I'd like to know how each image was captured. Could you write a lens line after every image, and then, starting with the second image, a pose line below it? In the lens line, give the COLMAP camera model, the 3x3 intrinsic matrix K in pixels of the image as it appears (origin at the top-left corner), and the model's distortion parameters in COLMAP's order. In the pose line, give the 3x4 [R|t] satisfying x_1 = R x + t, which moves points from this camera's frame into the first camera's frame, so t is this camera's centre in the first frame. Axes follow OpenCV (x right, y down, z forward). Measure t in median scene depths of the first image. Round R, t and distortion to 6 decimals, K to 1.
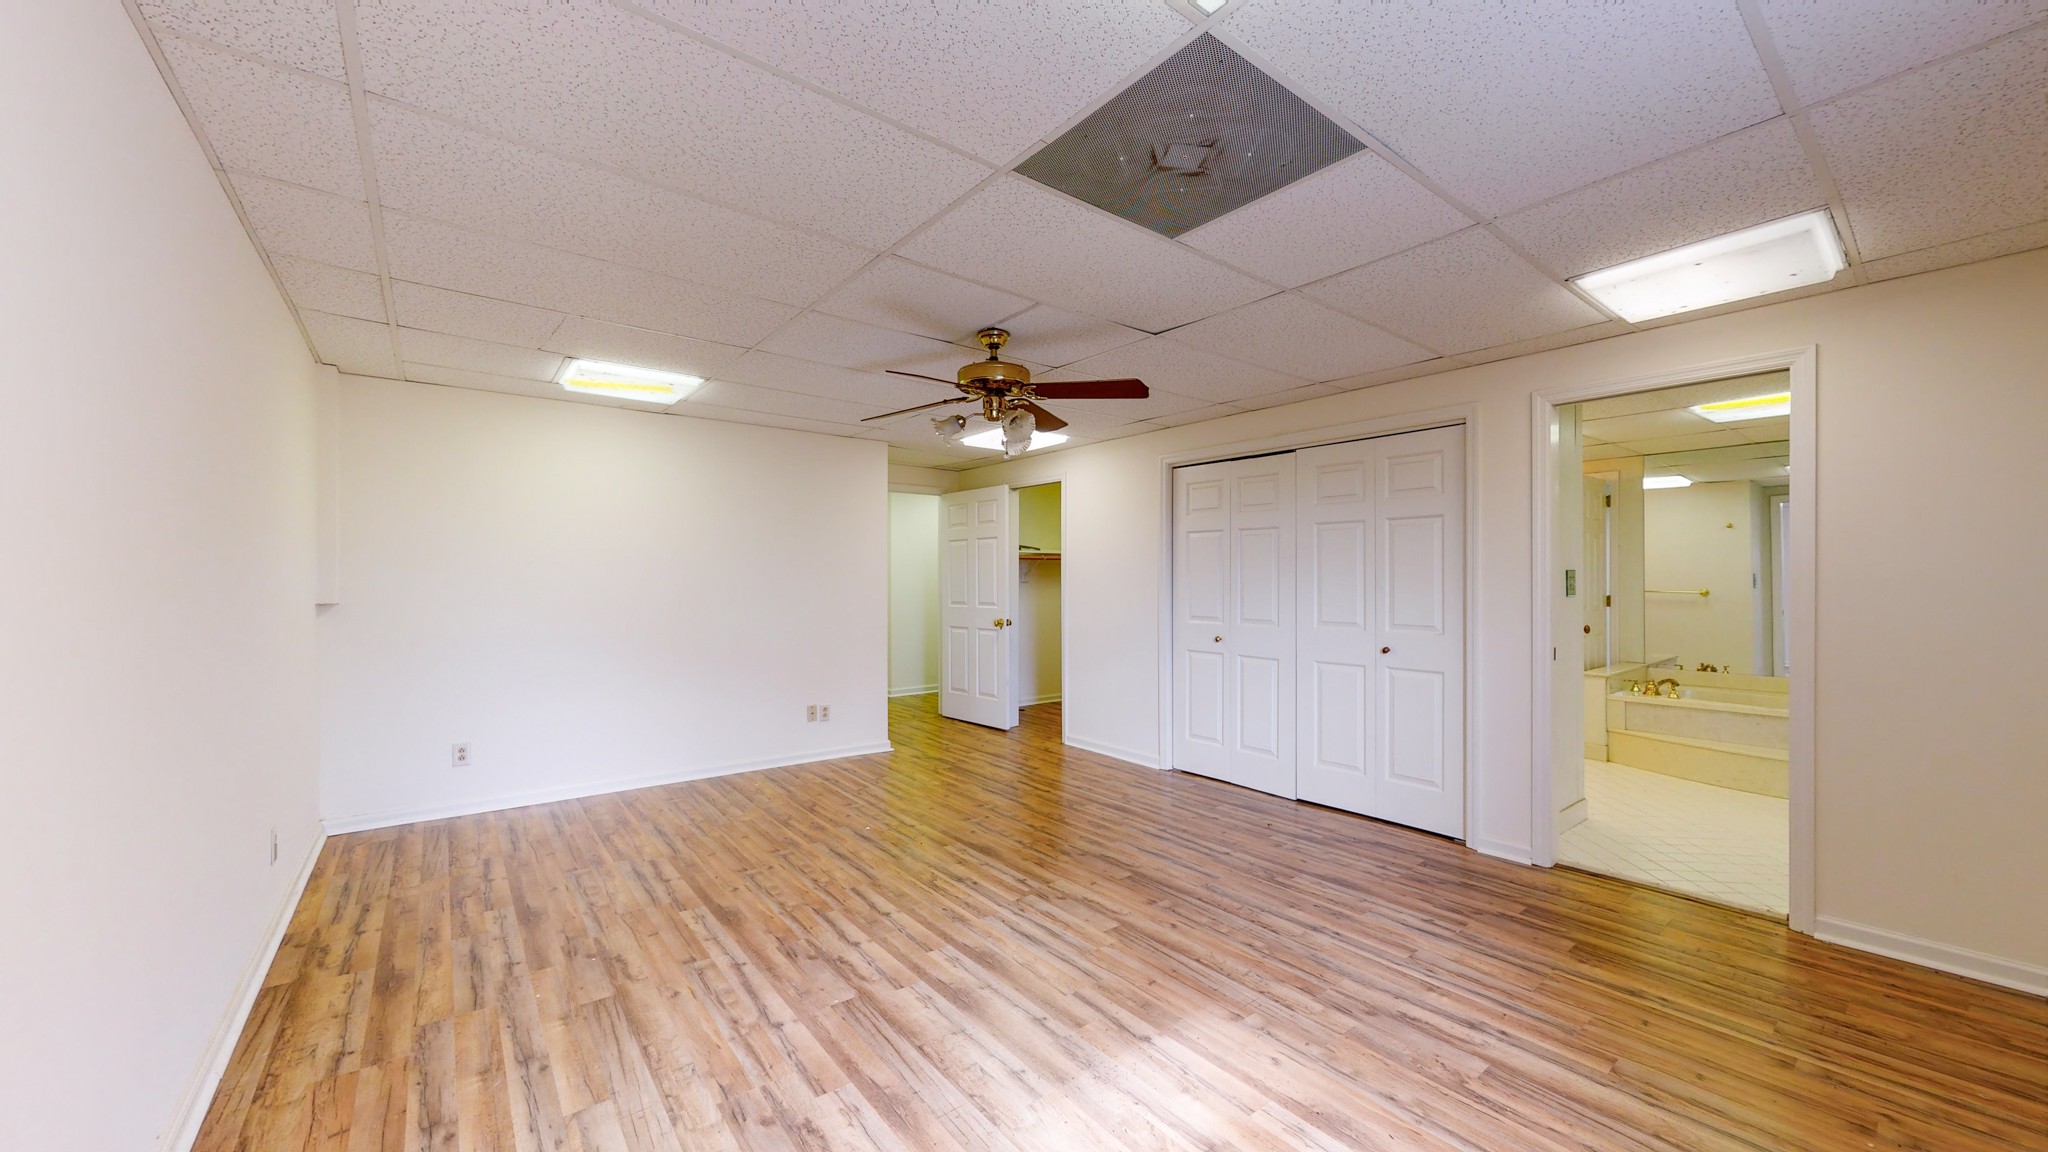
lens RADIAL K [[751.5, 0, 1024.1], [0, 751.5, 573.0], [0, 0, 1]] dist [-0.000790, 0.000970]
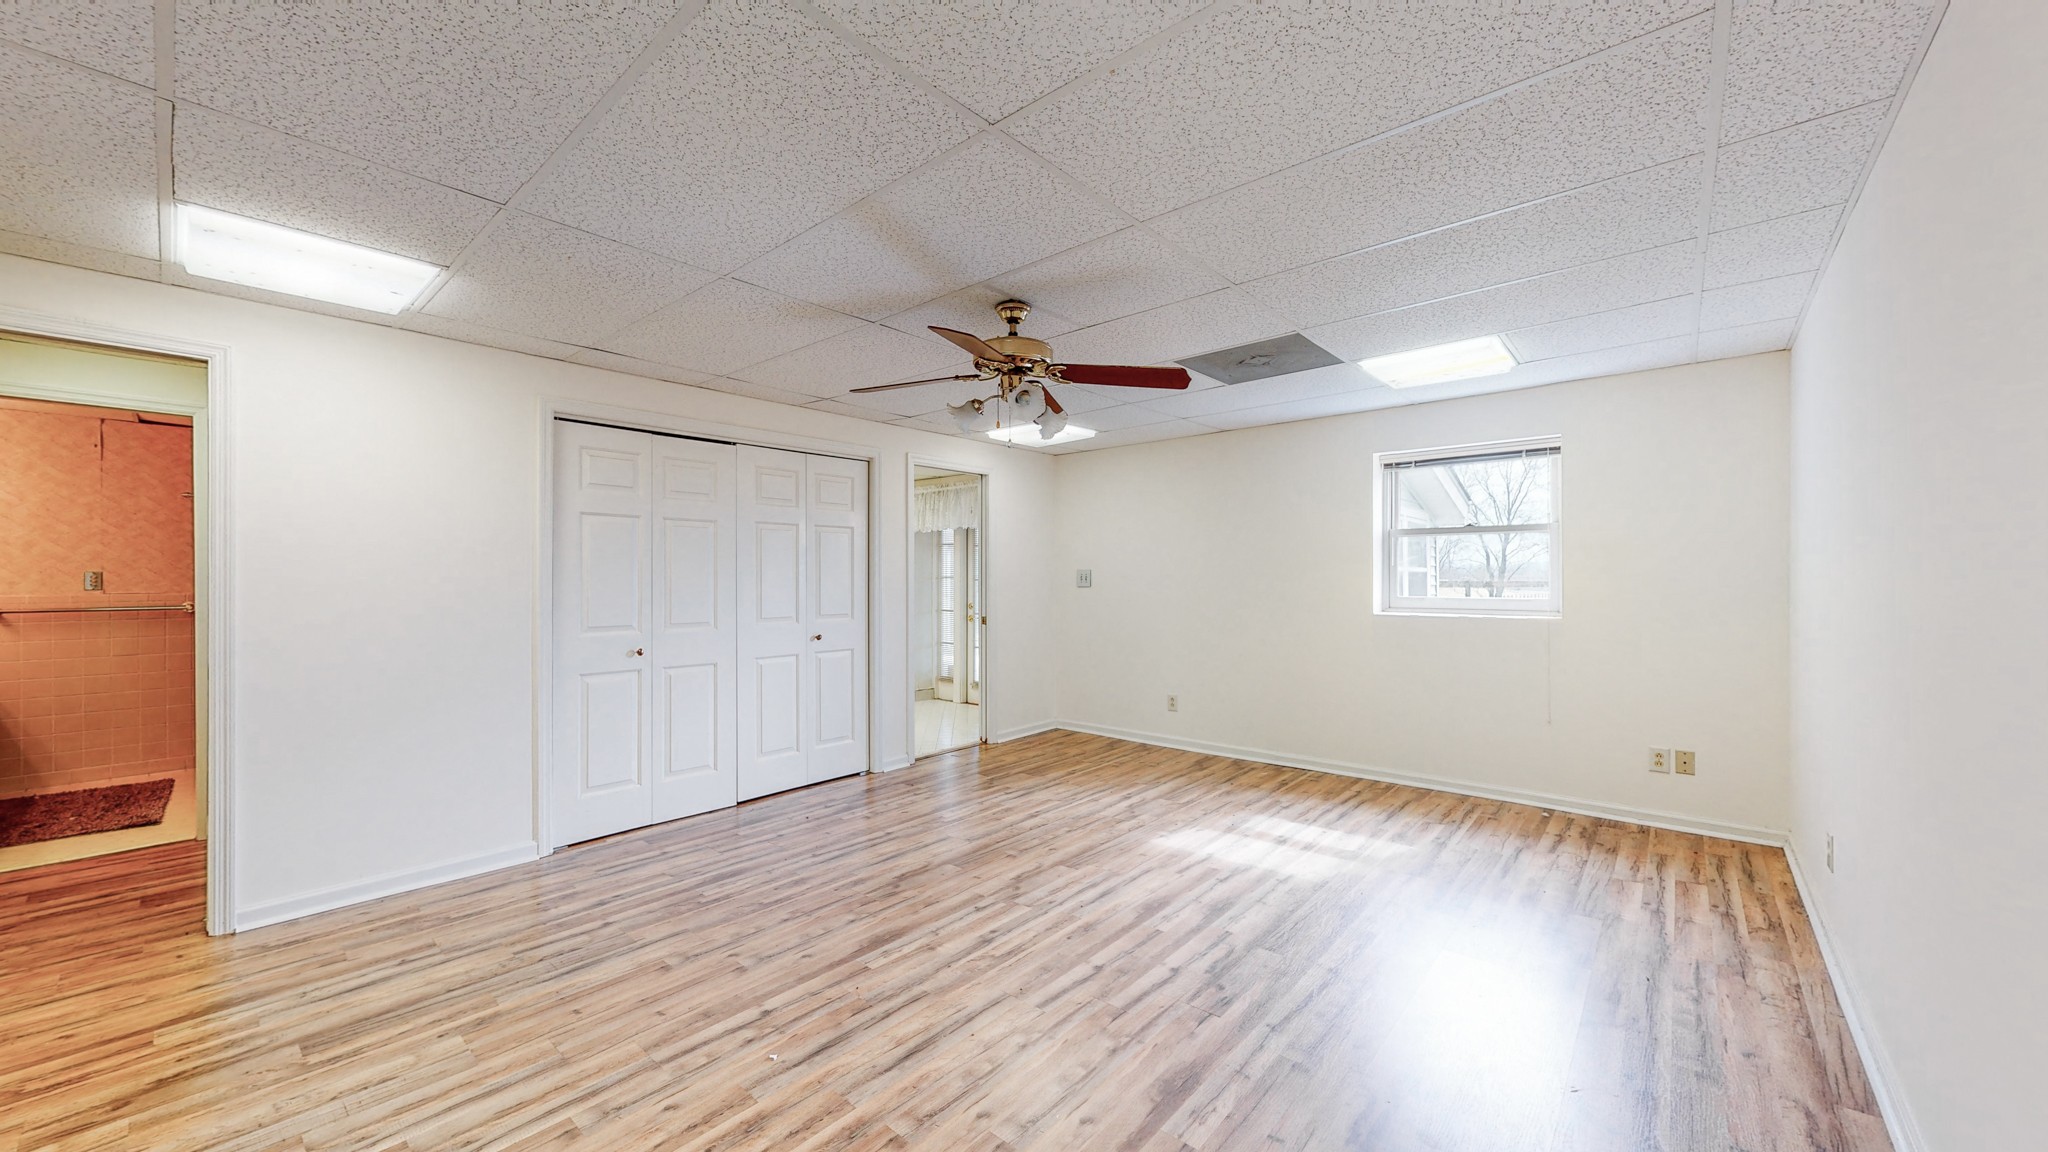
lens RADIAL K [[751.5, 0, 1014.4], [0, 751.5, 590.2], [0, 0, 1]] dist [-0.000790, 0.000970]
pose [[-0.178379, -0.018424, 0.983789, -0.983169], [-0.007894, 0.999819, 0.017293, 0.005571], [-0.983930, -0.004681, -0.178492, 1.221065]]
